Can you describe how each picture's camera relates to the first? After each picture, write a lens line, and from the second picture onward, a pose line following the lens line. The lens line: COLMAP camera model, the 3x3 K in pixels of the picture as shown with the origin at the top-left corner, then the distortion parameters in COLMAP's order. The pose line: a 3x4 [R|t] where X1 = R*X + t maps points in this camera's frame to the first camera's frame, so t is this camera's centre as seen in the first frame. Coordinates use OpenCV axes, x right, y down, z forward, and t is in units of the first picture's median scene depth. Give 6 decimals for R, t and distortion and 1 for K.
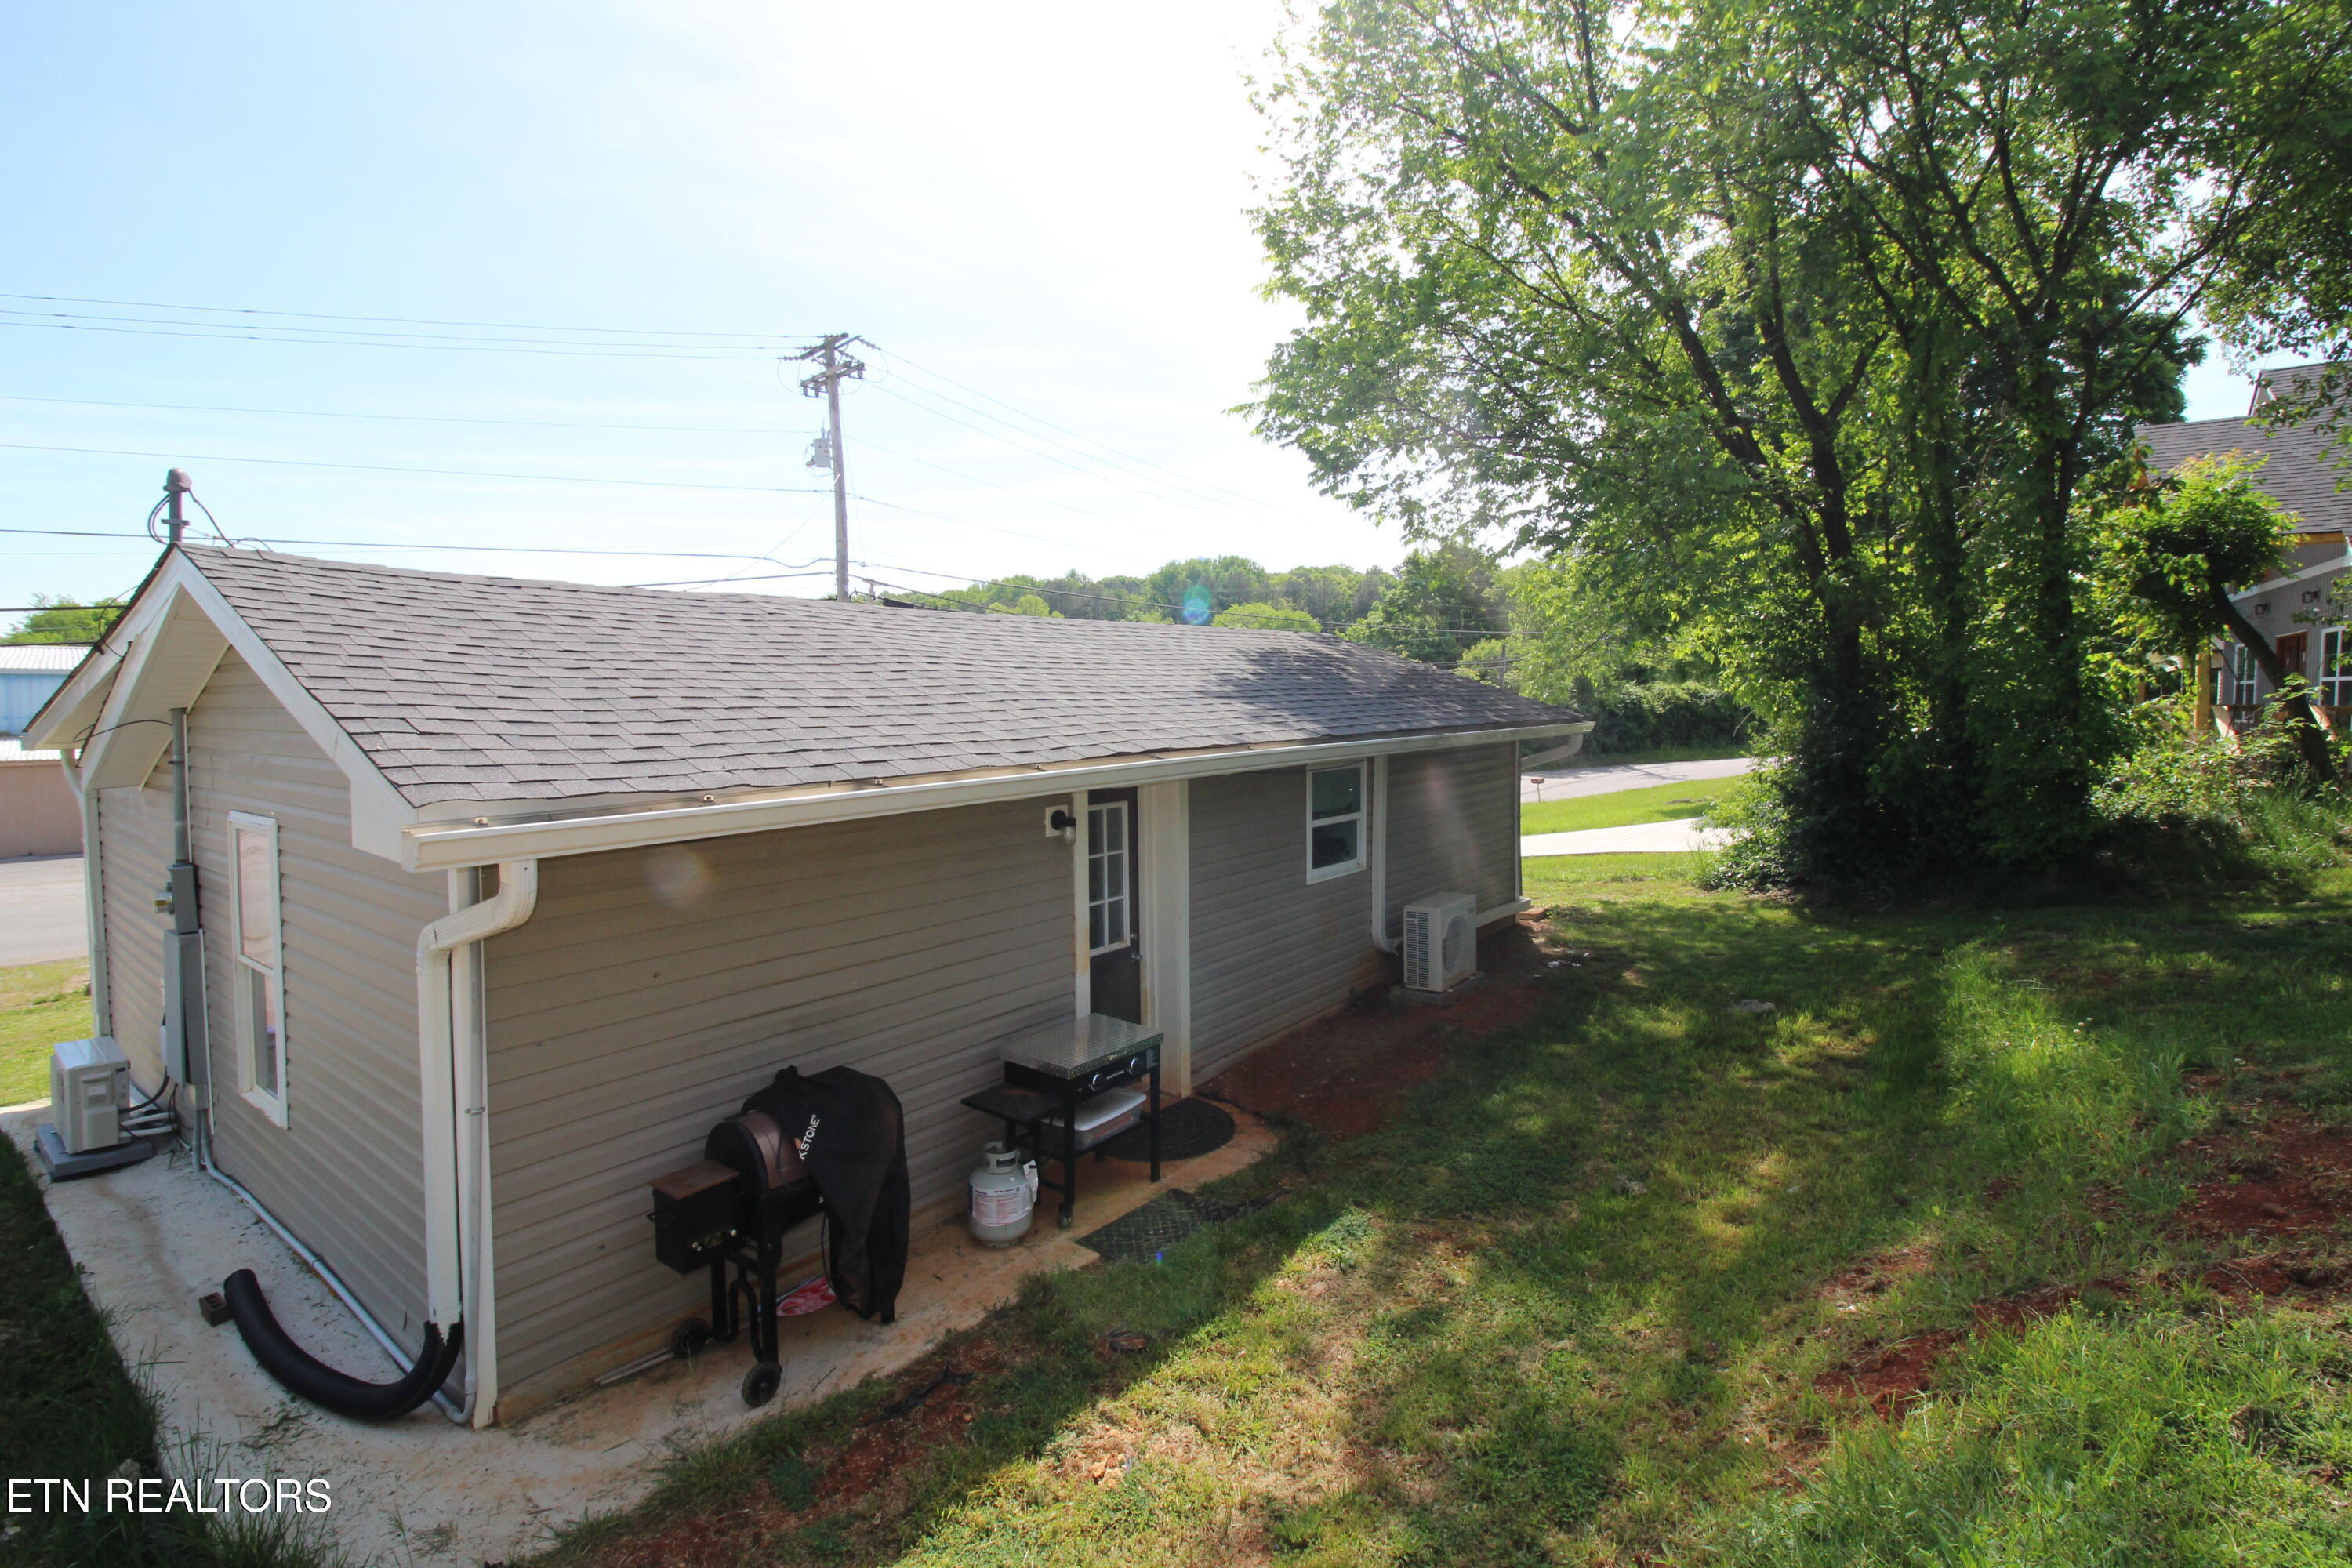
lens RADIAL K [[1087.3, 0, 1184.5], [0, 1087.3, 751.8], [0, 0, 1]] dist [0.000615, -0.014146]
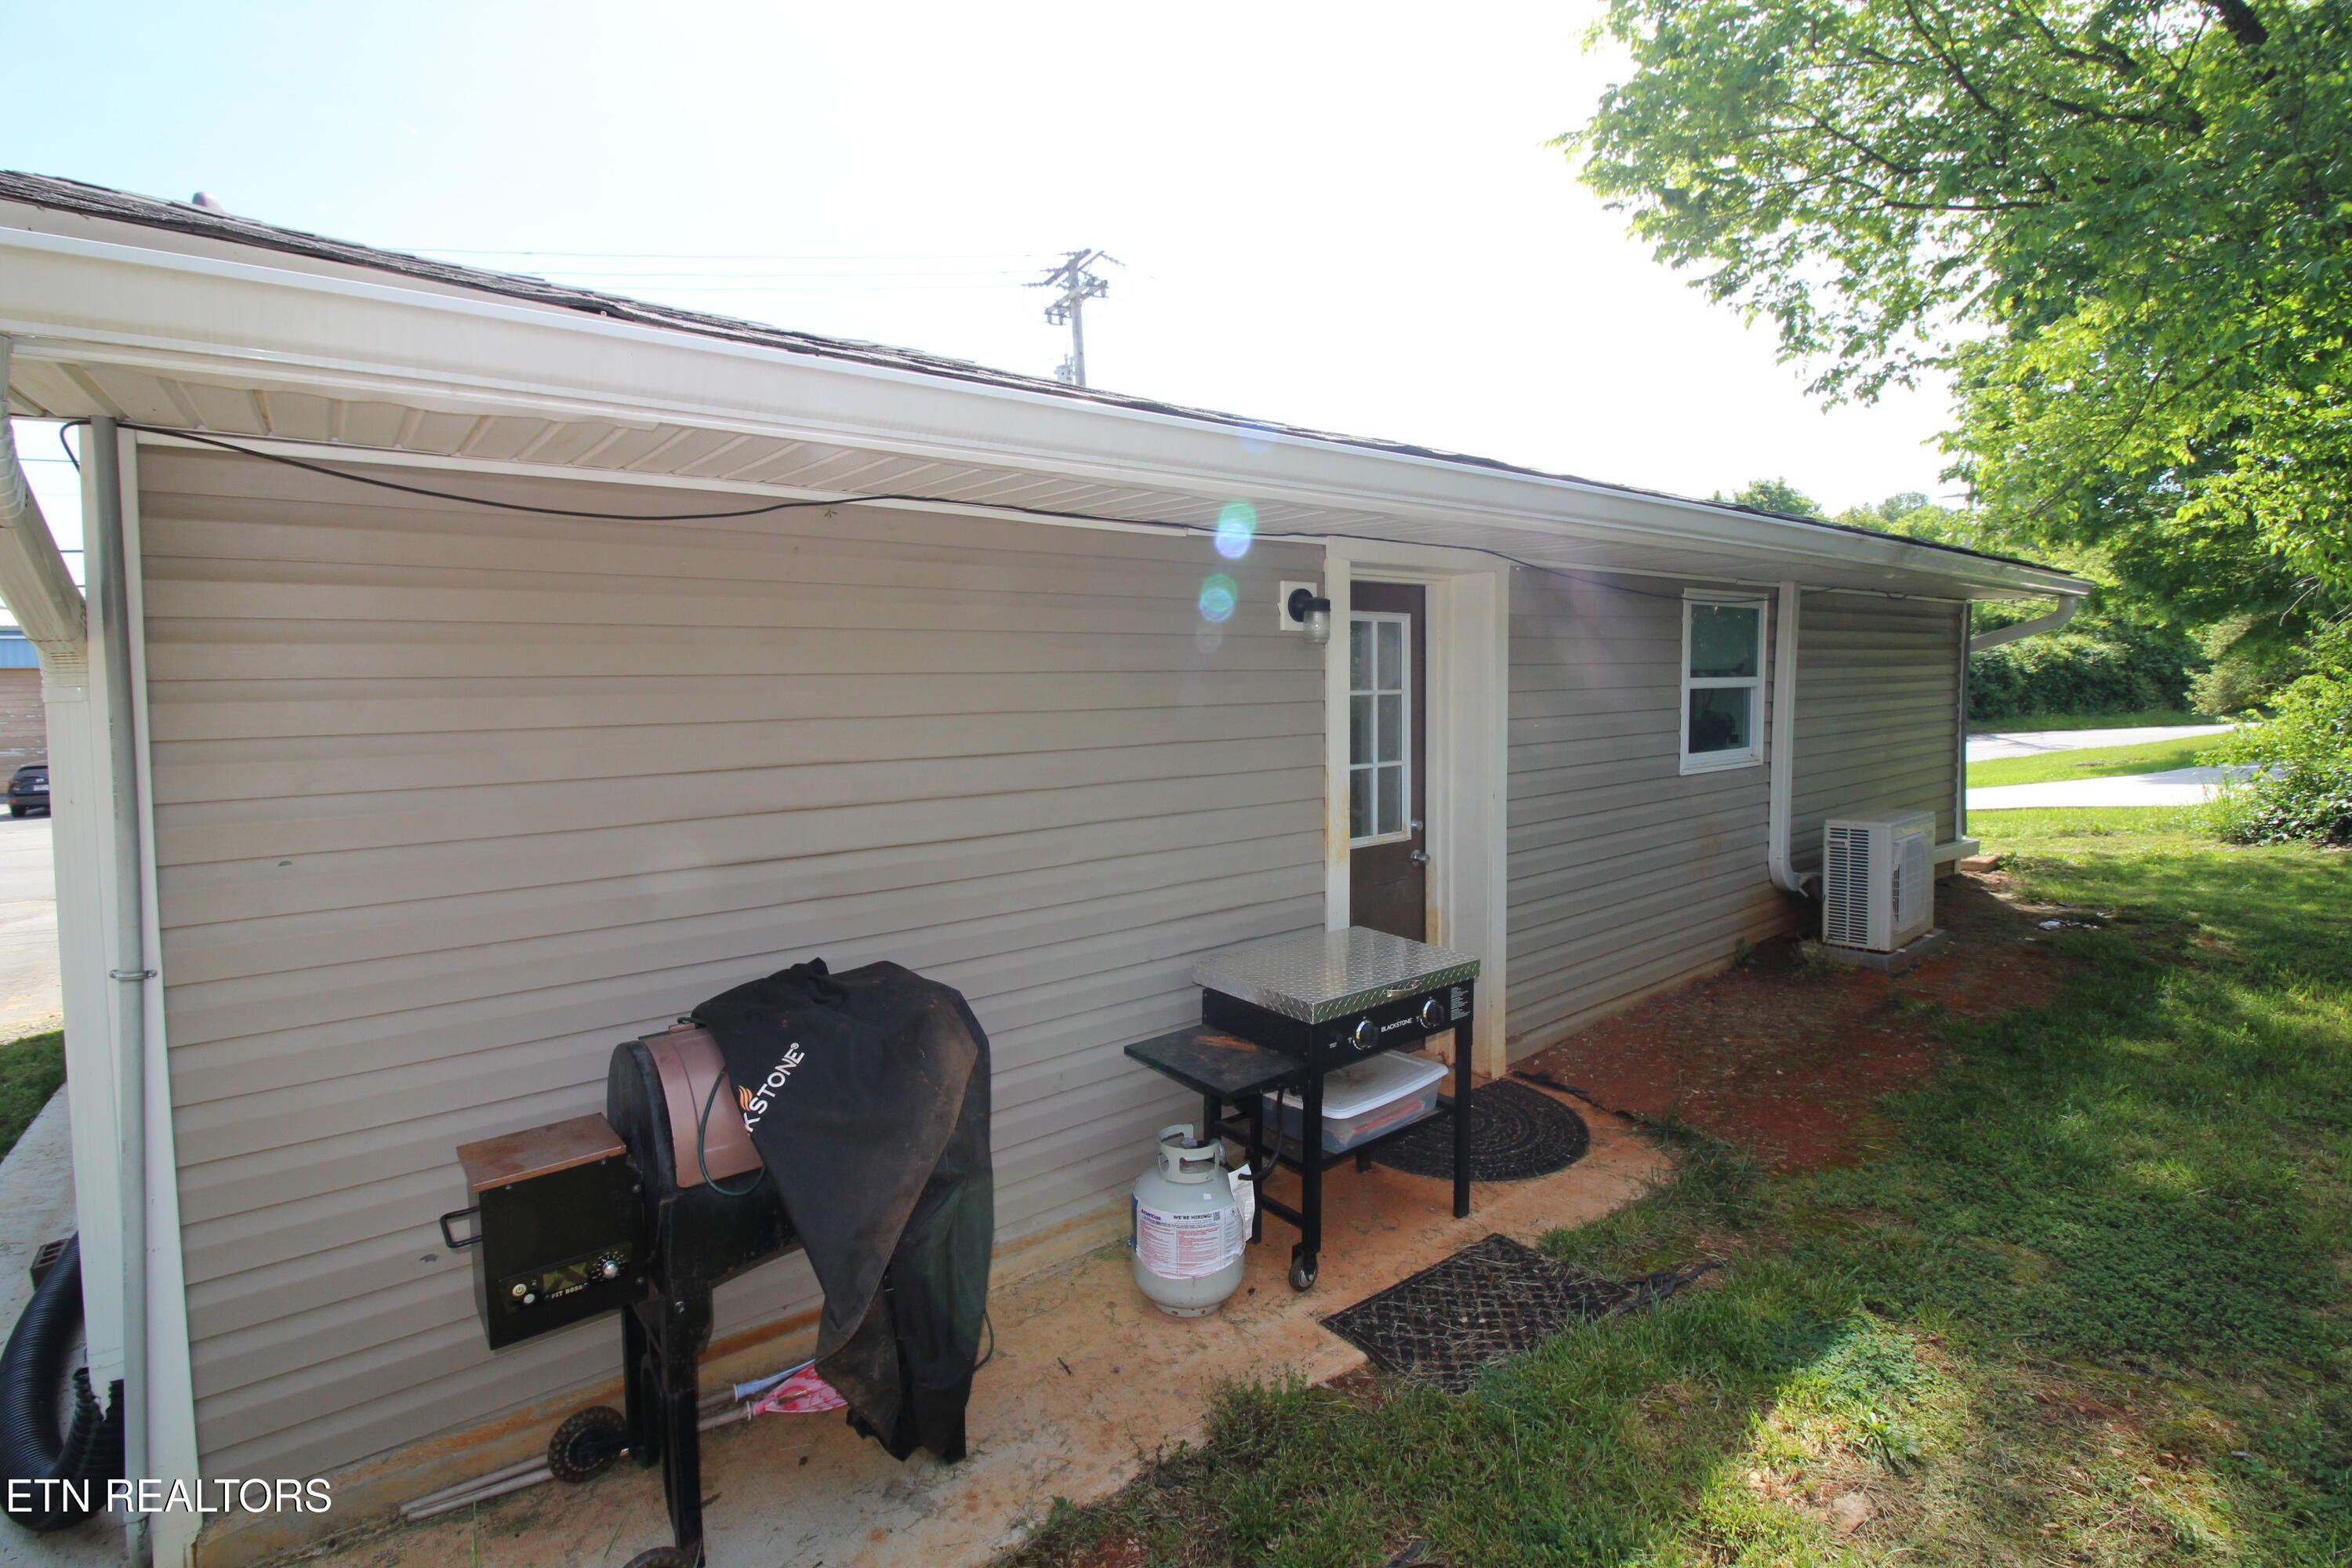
lens RADIAL K [[1087.3, 0, 1184.5], [0, 1087.3, 751.8], [0, 0, 1]] dist [0.000615, -0.014146]
pose [[0.973434, 0.013477, -0.228570, -0.040106], [-0.009199, 0.999762, 0.019775, 0.134348], [0.228783, -0.017147, 0.973327, 0.397214]]
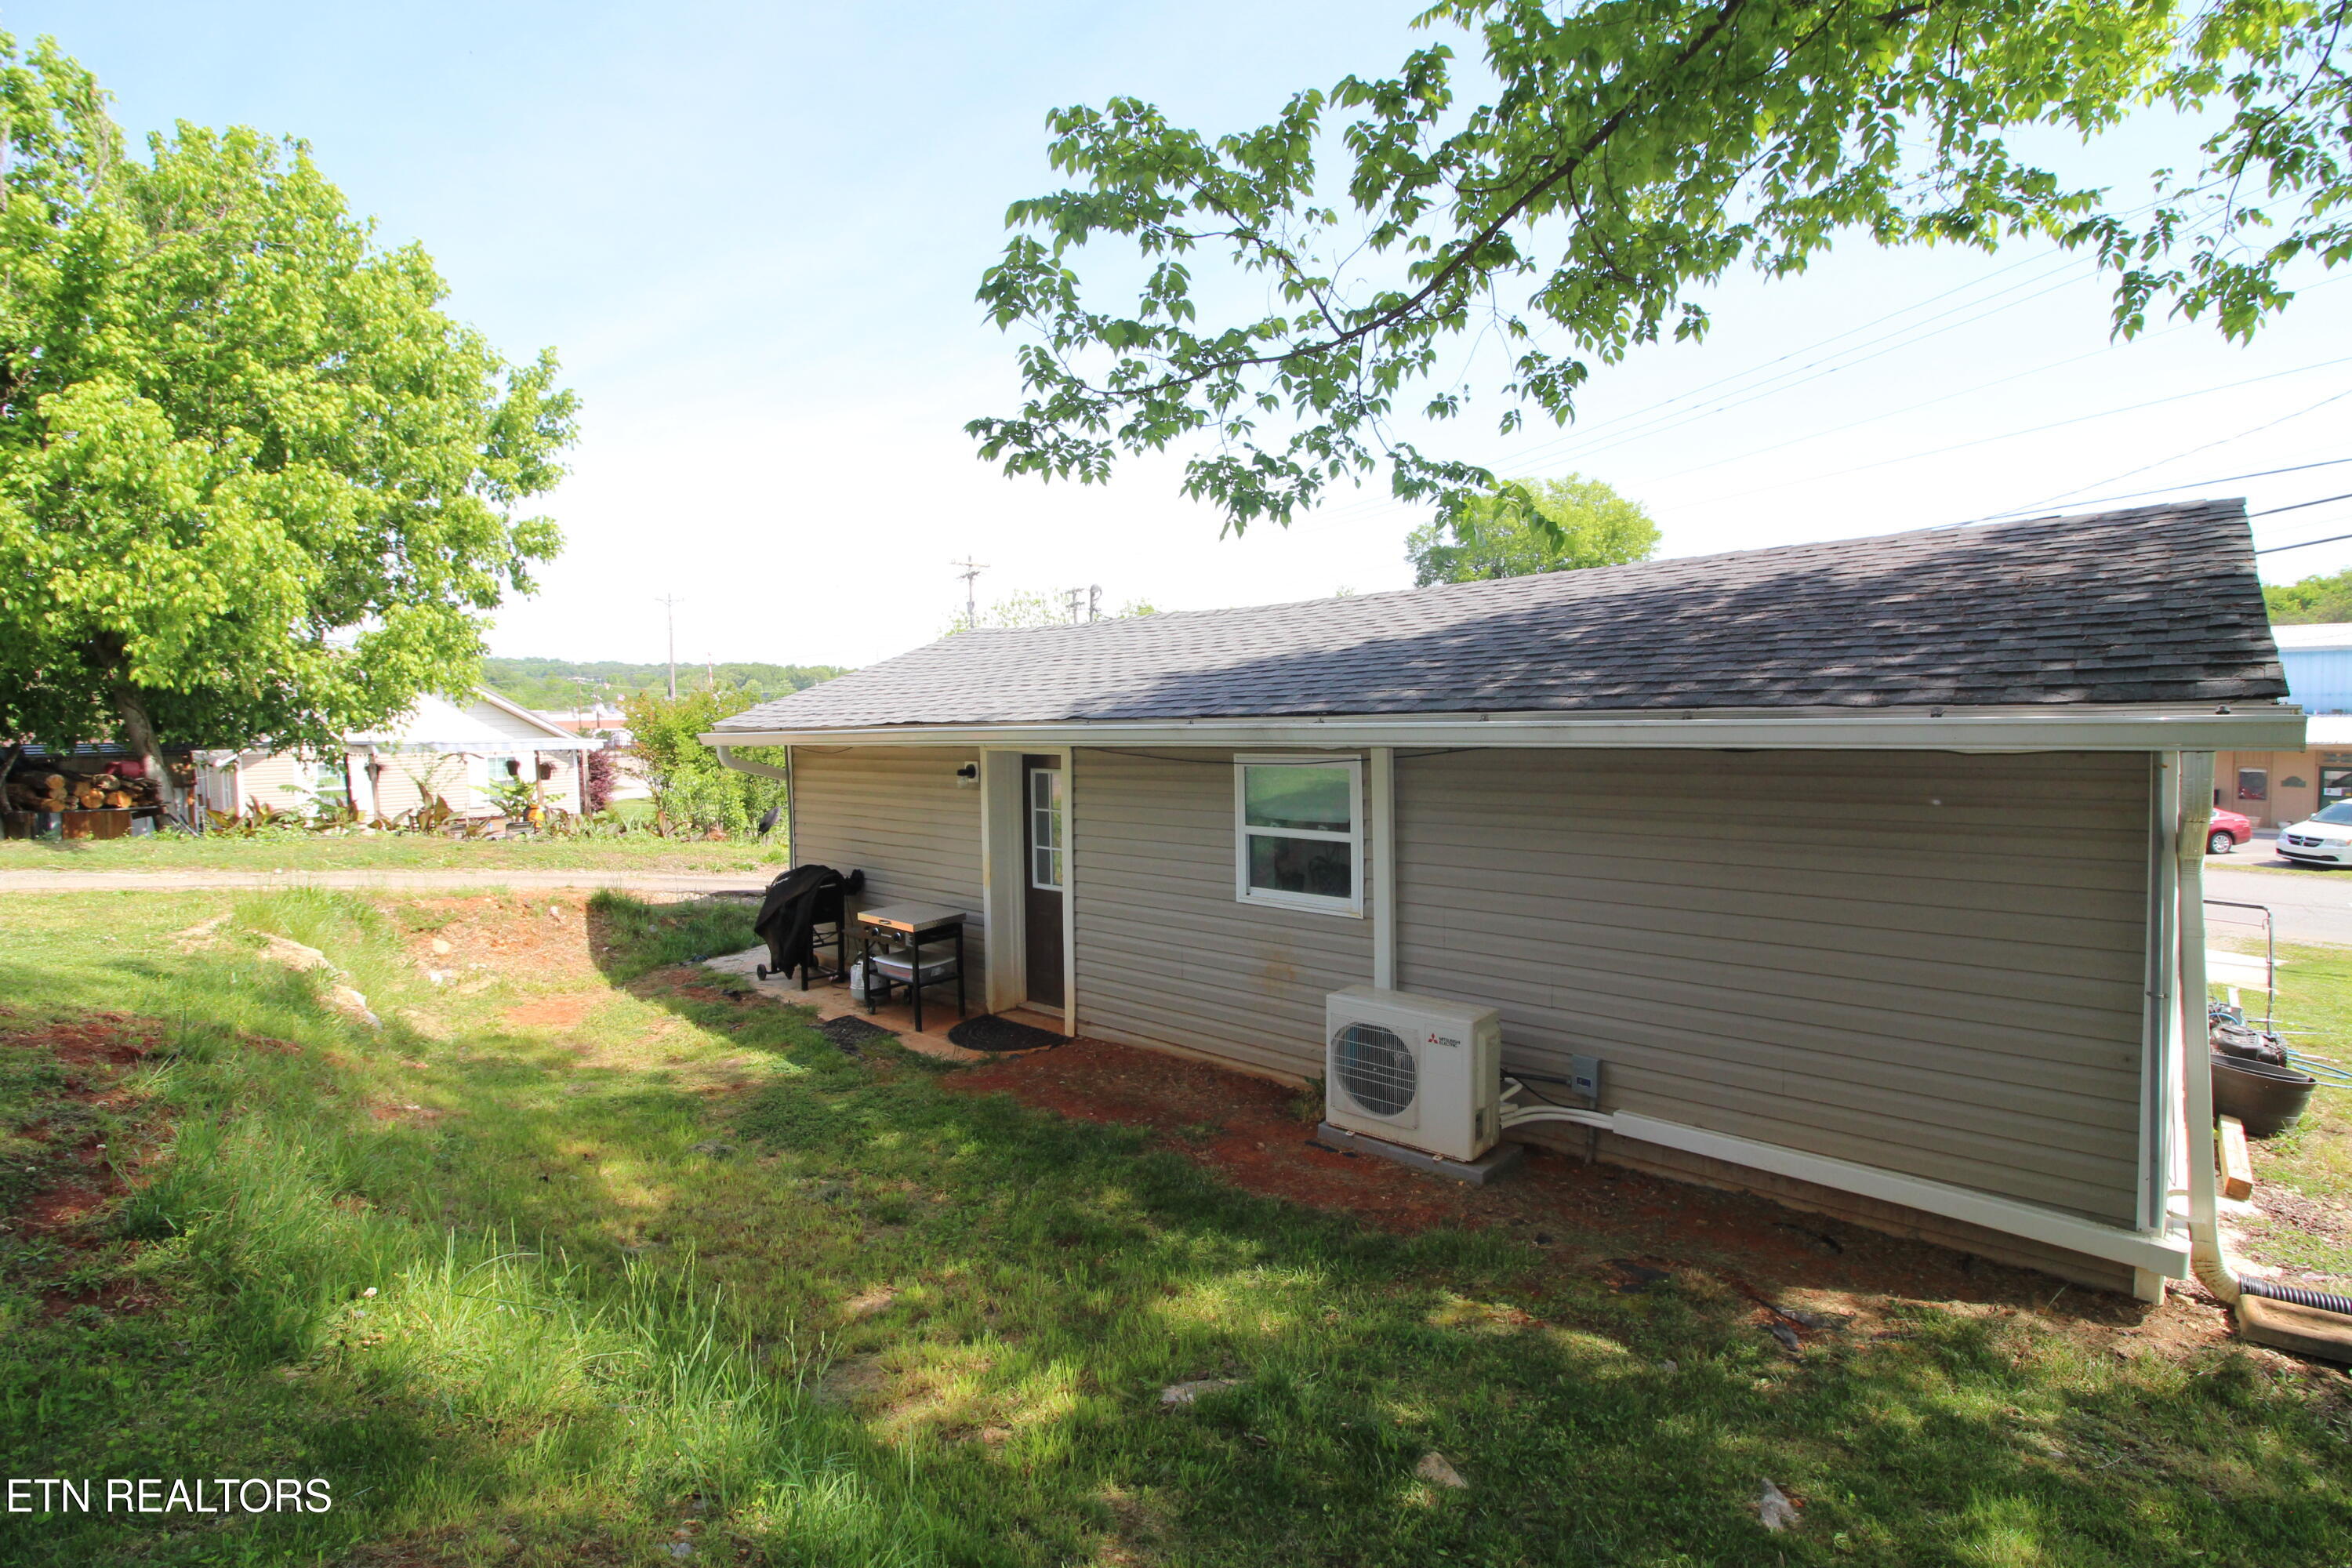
lens RADIAL K [[1081.5, 0, 1184.1], [0, 1081.5, 757.4], [0, 0, 1]] dist [-0.001637, -0.013489]
pose [[-0.069780, 0.044927, -0.996550, 1.280844], [-0.032746, 0.998344, 0.047301, -0.034263], [0.997025, 0.035934, -0.068194, 1.383528]]
